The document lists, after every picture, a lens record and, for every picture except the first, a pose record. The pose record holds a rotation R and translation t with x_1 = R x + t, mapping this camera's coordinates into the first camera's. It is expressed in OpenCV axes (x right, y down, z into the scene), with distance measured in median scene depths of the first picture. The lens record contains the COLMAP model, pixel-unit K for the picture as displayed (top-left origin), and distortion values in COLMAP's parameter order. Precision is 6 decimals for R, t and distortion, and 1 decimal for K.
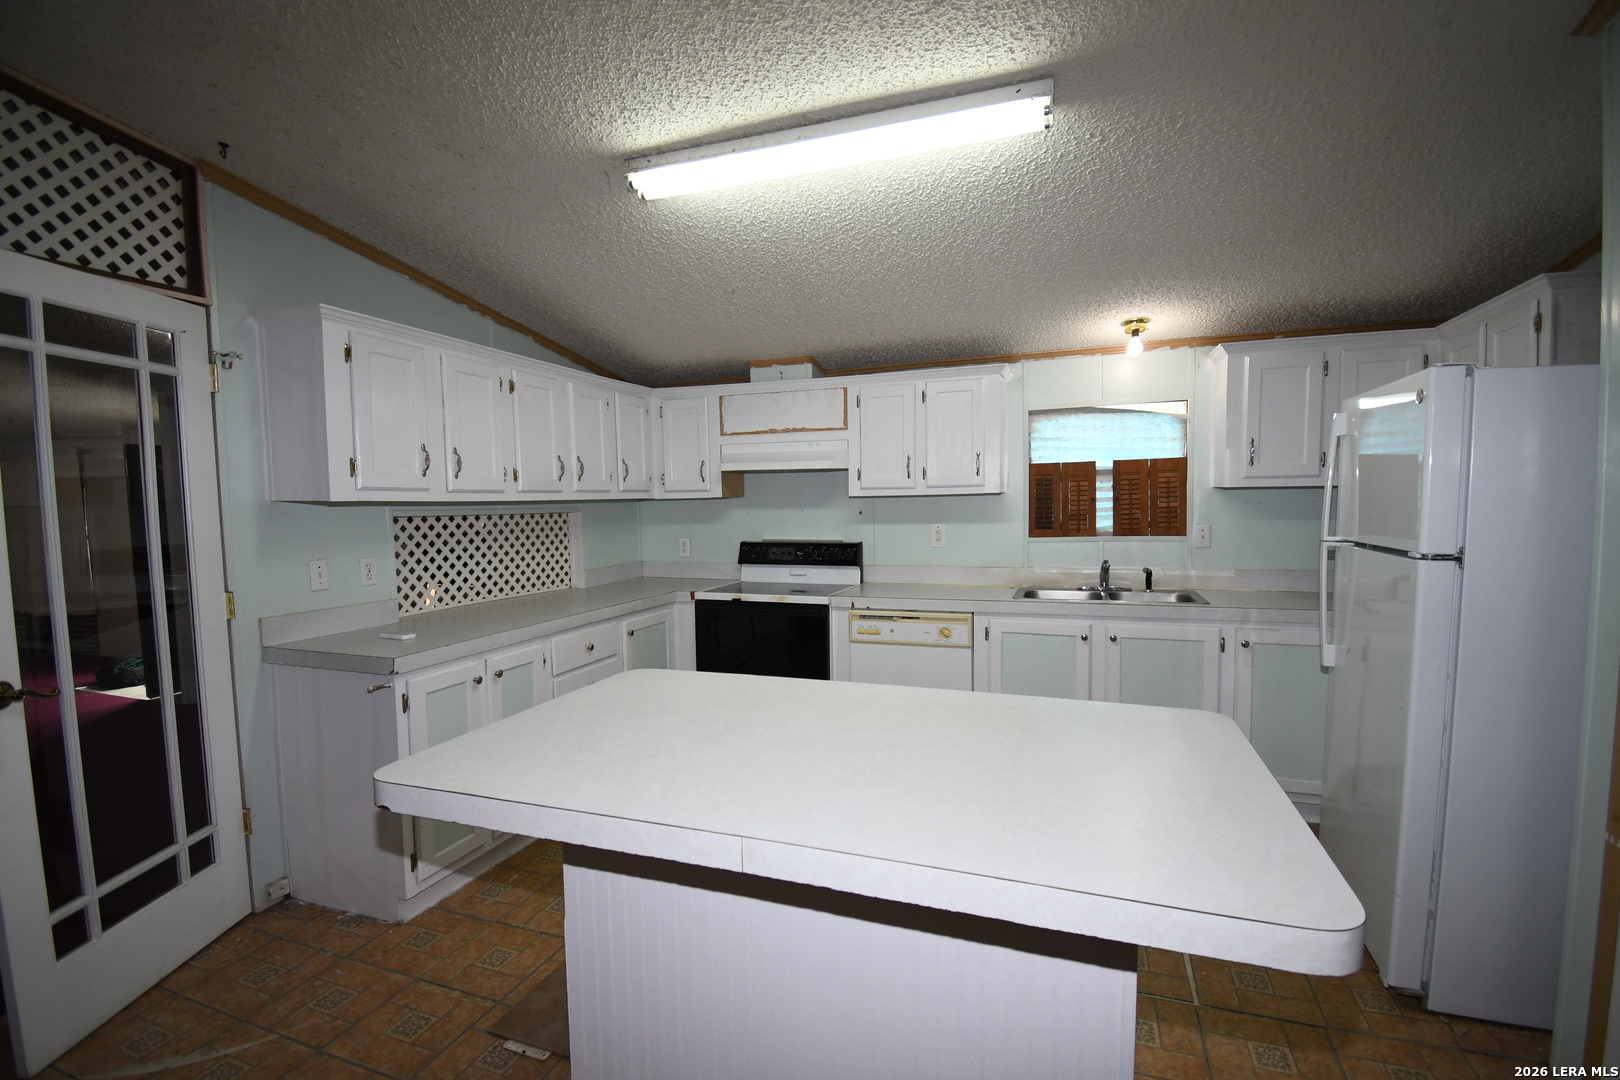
lens RADIAL K [[713.4, 0, 815.2], [0, 713.4, 549.3], [0, 0, 1]] dist [0.020764, -0.026640]
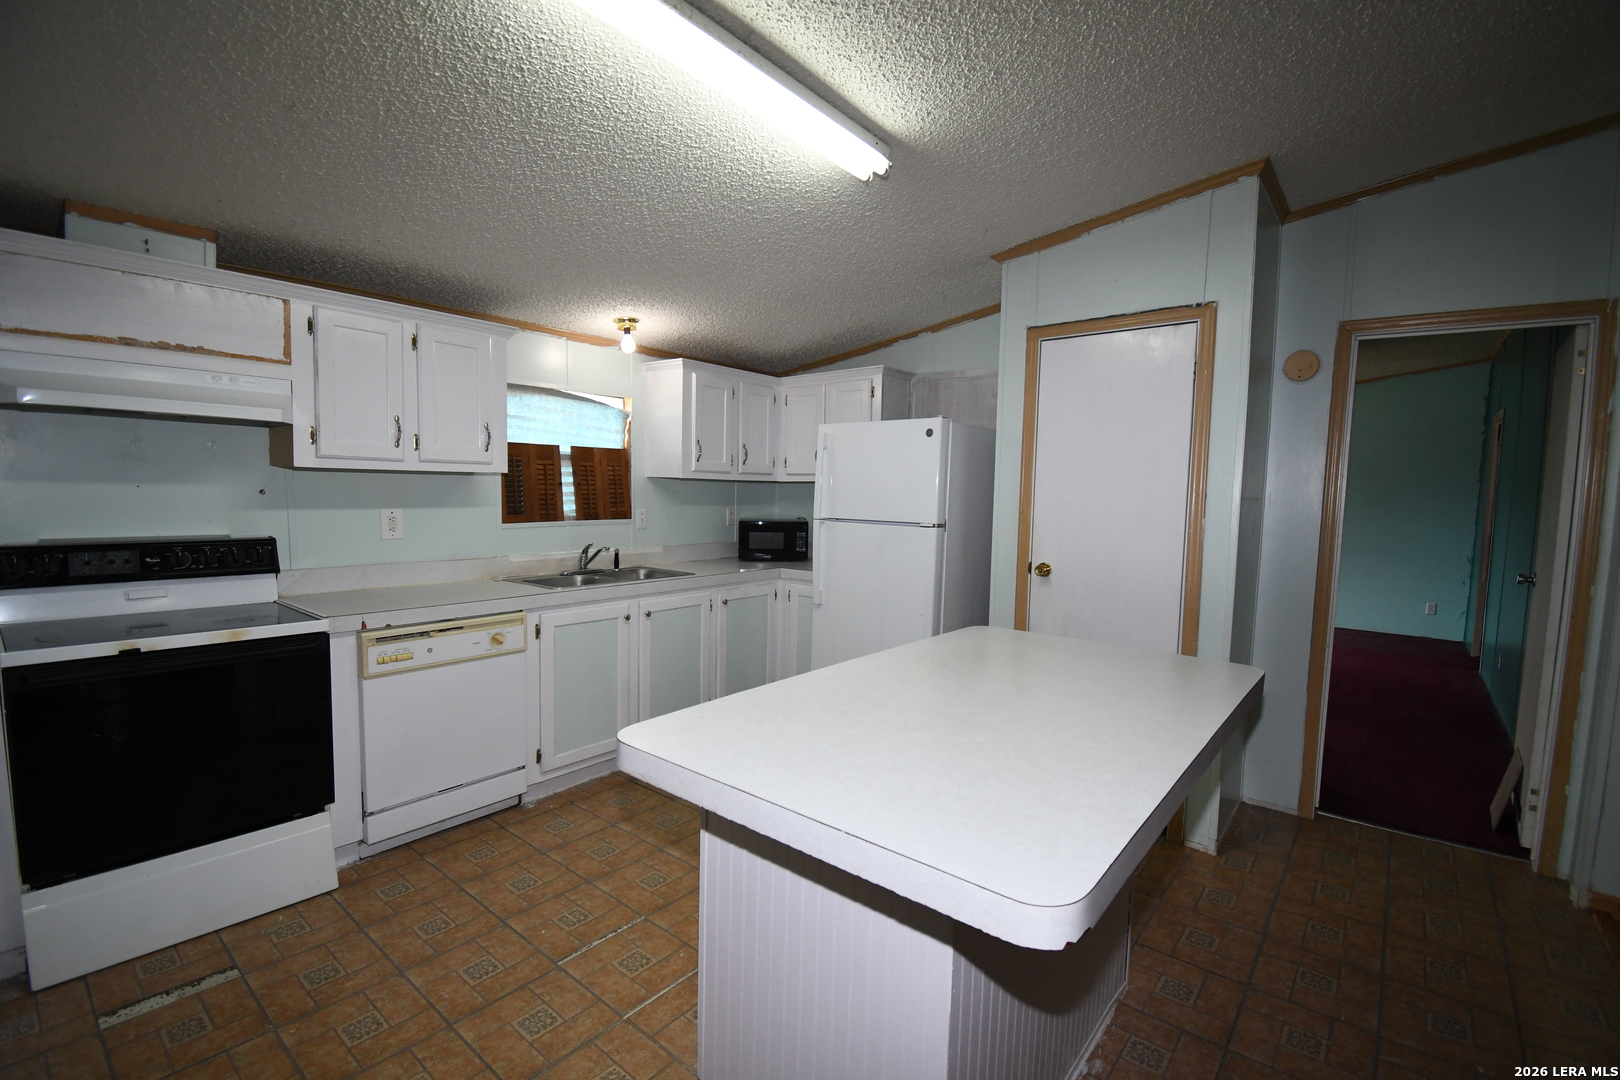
lens RADIAL K [[713.4, 0, 815.2], [0, 713.4, 549.3], [0, 0, 1]] dist [0.020764, -0.026640]
pose [[0.330697, -0.054495, 0.942162, -0.462065], [0.037388, 0.998304, 0.044619, -0.010741], [-0.942996, 0.020470, 0.332174, 0.360889]]
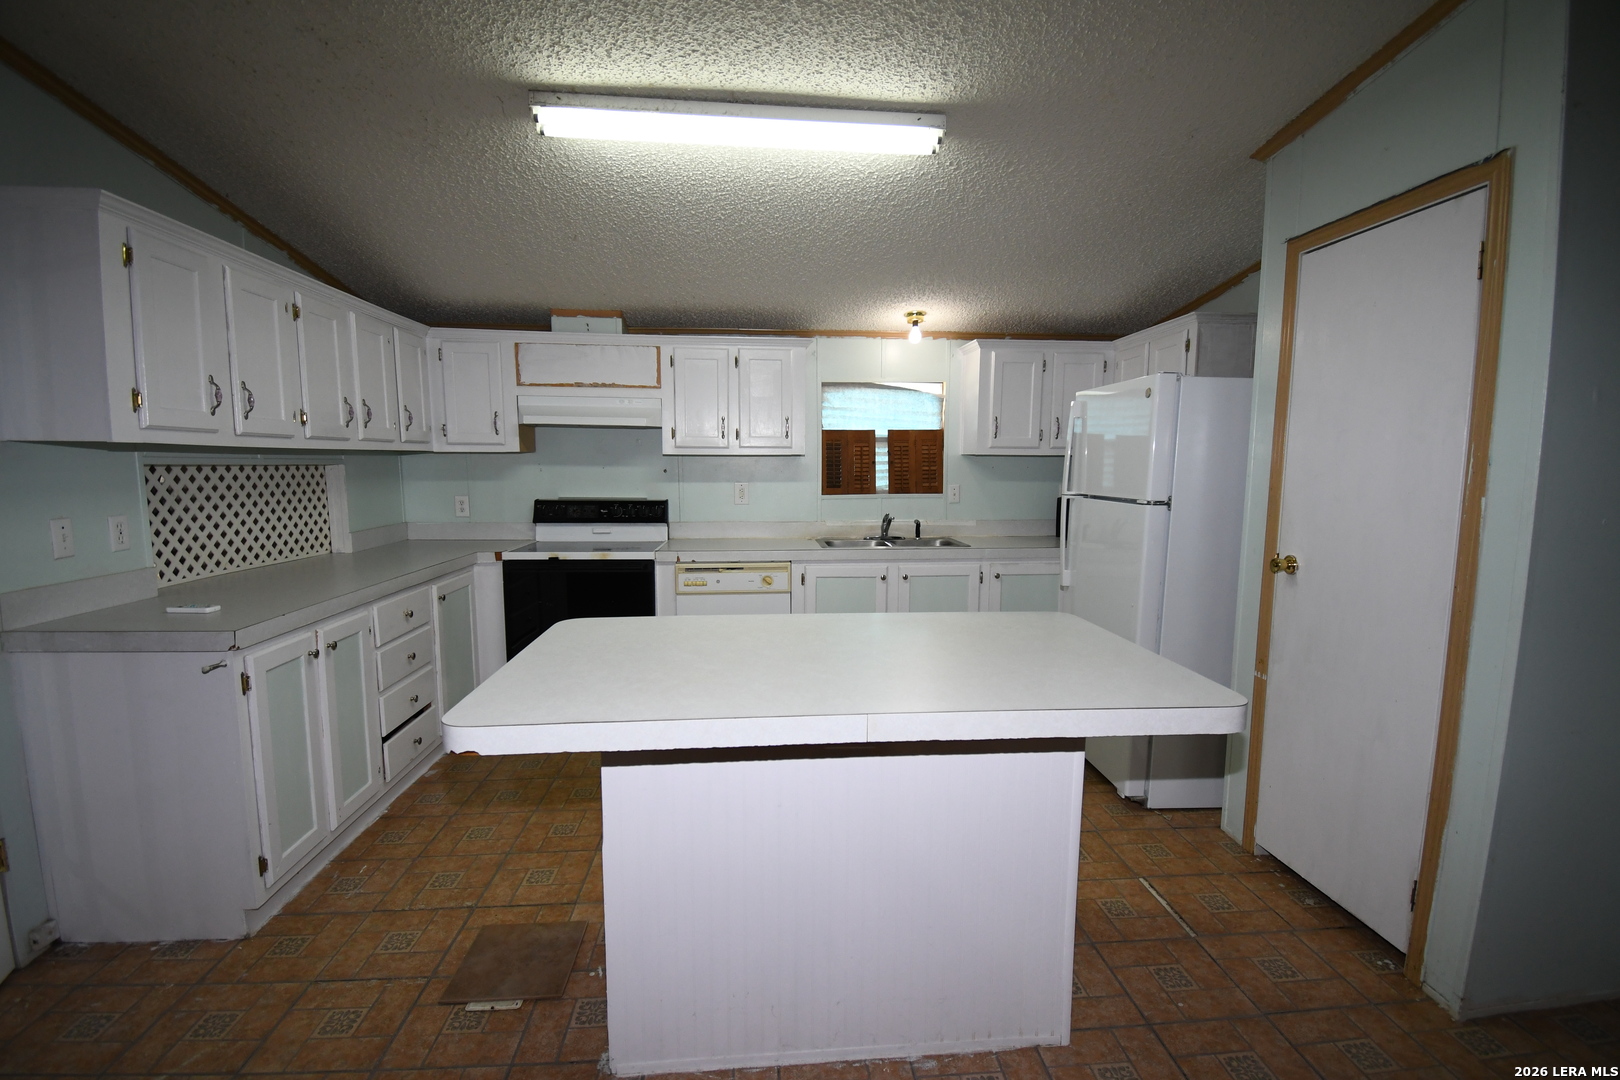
lens RADIAL K [[713.4, 0, 815.2], [0, 713.4, 549.3], [0, 0, 1]] dist [0.020764, -0.026640]
pose [[0.907166, -0.029939, 0.419707, -0.206828], [0.009139, 0.998632, 0.051482, 0.012218], [-0.420674, -0.042867, 0.906198, -0.029207]]
